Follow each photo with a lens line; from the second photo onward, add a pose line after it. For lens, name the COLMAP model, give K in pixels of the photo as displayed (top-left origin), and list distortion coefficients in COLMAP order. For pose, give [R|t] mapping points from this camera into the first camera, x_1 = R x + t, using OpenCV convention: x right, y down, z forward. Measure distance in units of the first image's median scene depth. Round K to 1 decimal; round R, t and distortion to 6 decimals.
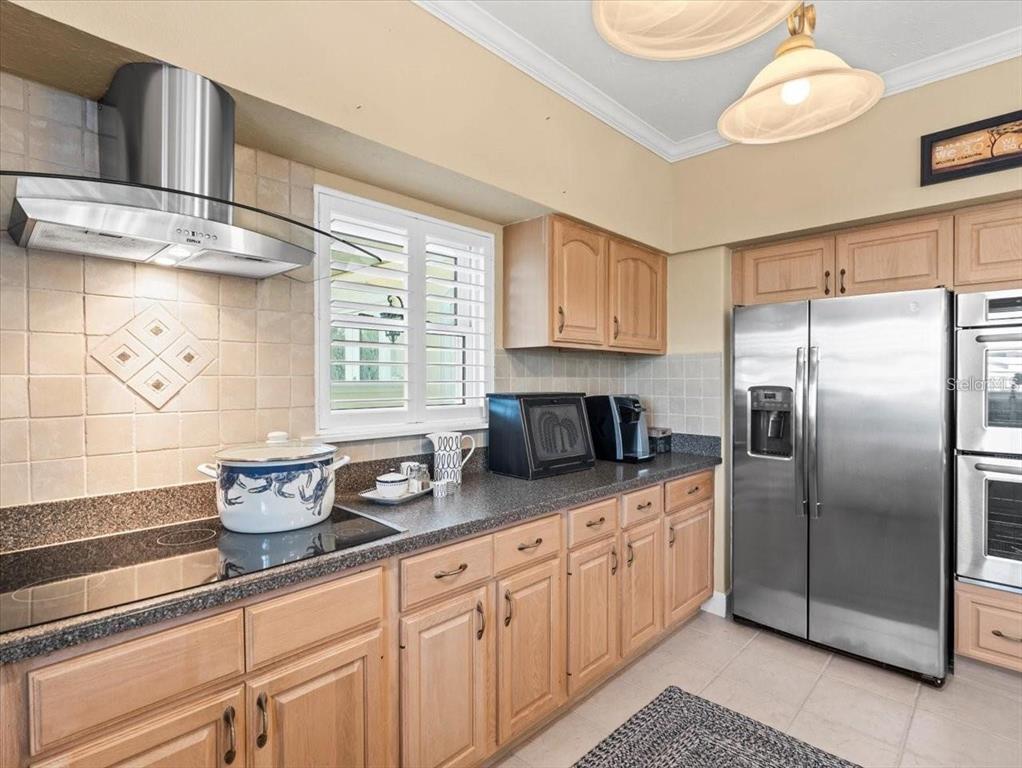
lens RADIAL K [[520.3, 0, 511.0], [0, 520.3, 384.0], [0, 0, 1]] dist [-0.003092, -0.000494]
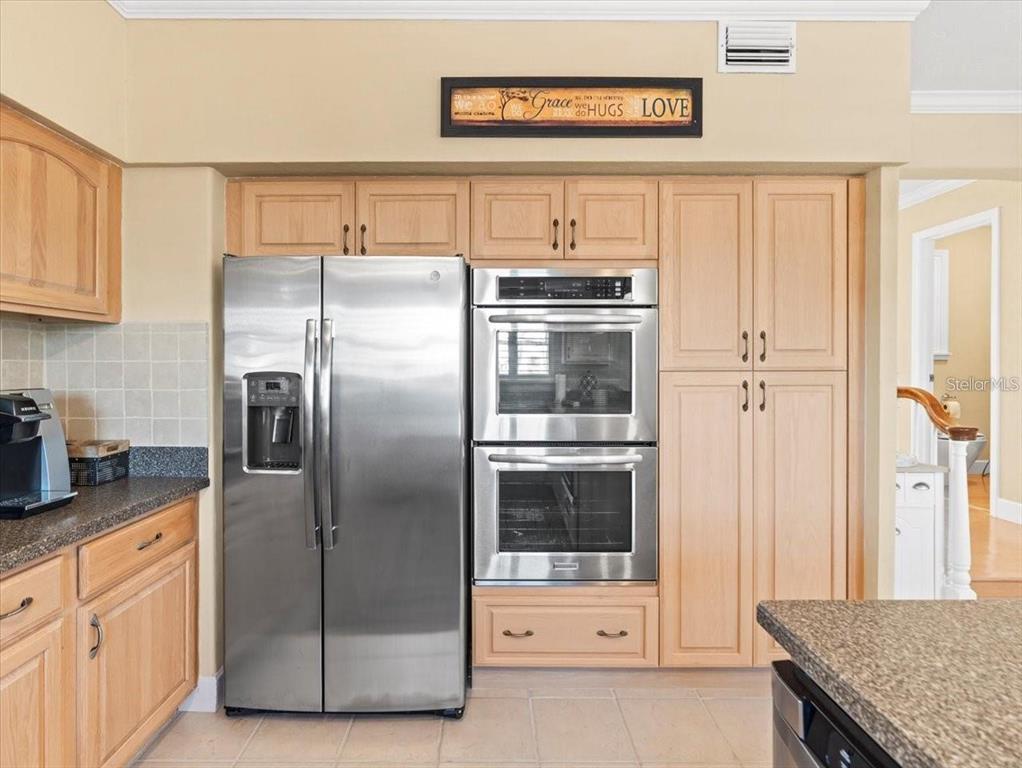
lens RADIAL K [[524.7, 0, 501.3], [0, 524.7, 367.6], [0, 0, 1]] dist [-0.005665, -0.000570]
pose [[0.710249, -0.002166, 0.703947, 0.223935], [0.003769, 0.999993, -0.000726, -0.000364], [-0.703941, 0.003169, 0.710252, 0.282642]]
